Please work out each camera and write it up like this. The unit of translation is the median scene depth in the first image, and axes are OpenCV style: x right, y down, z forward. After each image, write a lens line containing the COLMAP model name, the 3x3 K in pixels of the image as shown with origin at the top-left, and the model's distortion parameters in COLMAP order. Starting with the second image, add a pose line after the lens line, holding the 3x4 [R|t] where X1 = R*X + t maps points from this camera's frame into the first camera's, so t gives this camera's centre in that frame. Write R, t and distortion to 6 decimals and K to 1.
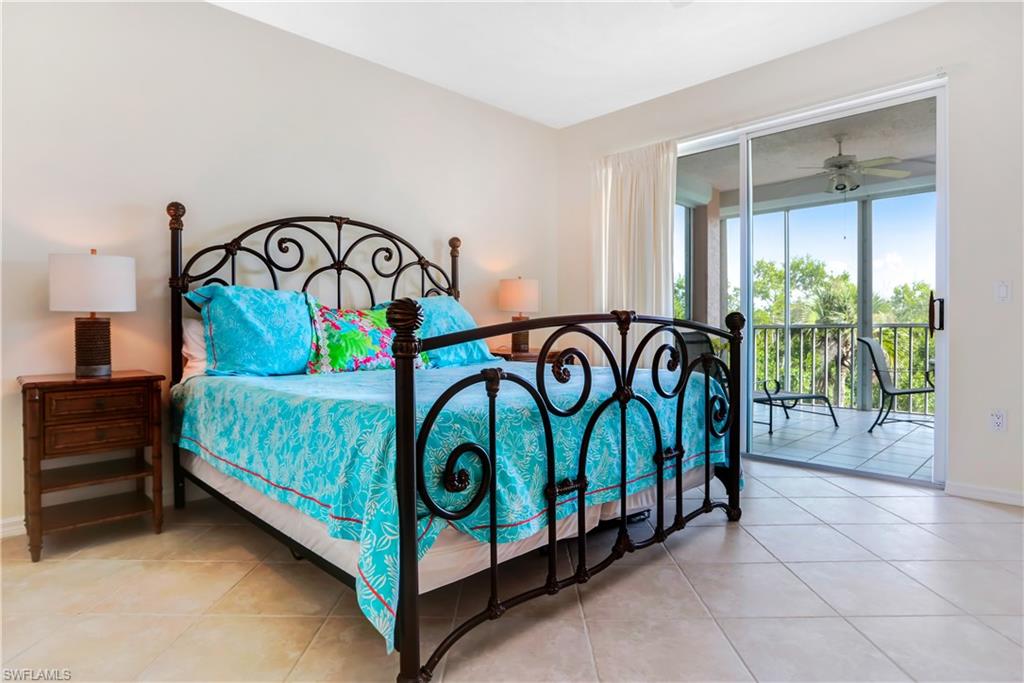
lens RADIAL K [[568.5, 0, 514.9], [0, 568.5, 333.8], [0, 0, 1]] dist [-0.026577, -0.000455]
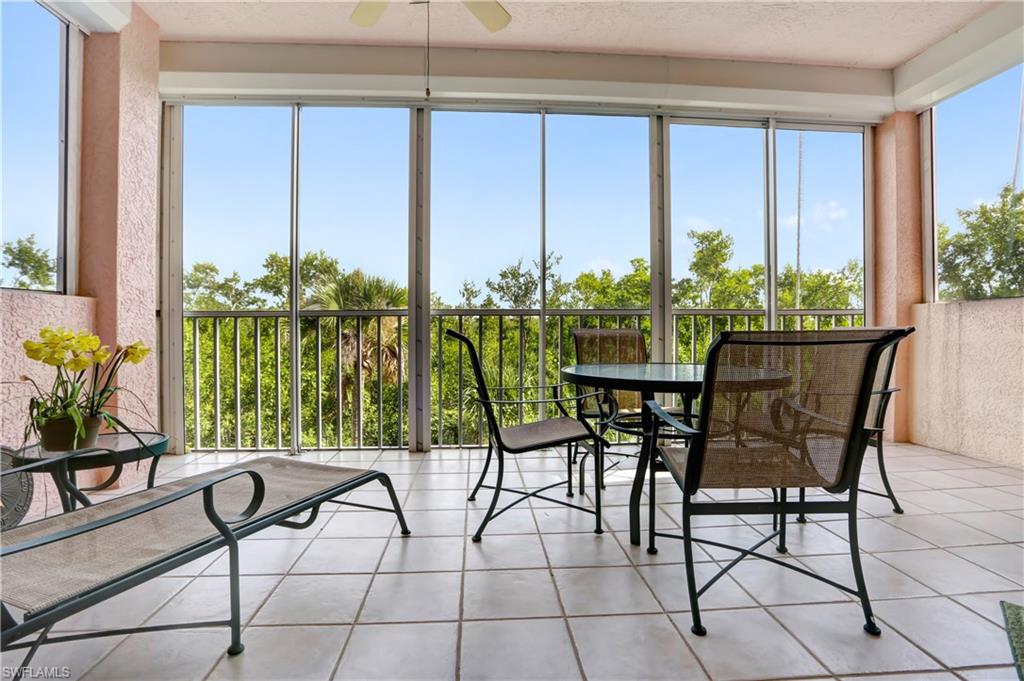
lens RADIAL K [[501.9, 0, 514.9], [0, 501.9, 332.9], [0, 0, 1]] dist [-0.034482, 0.000709]
pose [[0.657875, -0.002884, 0.753121, 0.254919], [0.003486, 0.999994, 0.000785, 0.006798], [-0.753119, 0.002109, 0.657881, 0.515570]]
